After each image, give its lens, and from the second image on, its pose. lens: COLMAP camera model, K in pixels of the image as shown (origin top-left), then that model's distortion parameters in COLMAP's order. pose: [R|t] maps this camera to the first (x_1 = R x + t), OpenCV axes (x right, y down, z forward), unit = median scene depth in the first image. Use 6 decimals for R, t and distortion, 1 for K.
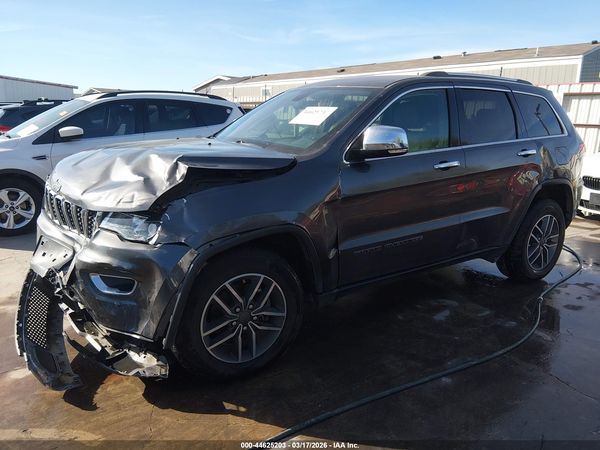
lens RADIAL K [[448.0, 0, 300.2], [0, 448.0, 215.7], [0, 0, 1]] dist [0.112050, -0.187077]
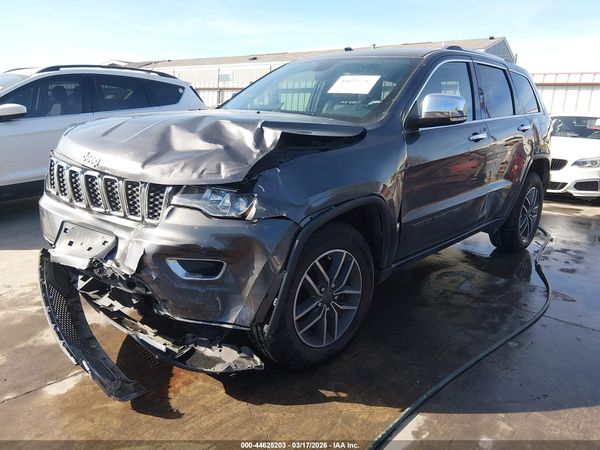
lens RADIAL K [[448.0, 0, 300.2], [0, 448.0, 215.7], [0, 0, 1]] dist [0.112050, -0.187077]
pose [[0.976919, -0.040271, 0.209778, -0.369626], [0.036405, 0.999089, 0.022262, 0.035499], [-0.210483, -0.014111, 0.977496, 0.112849]]
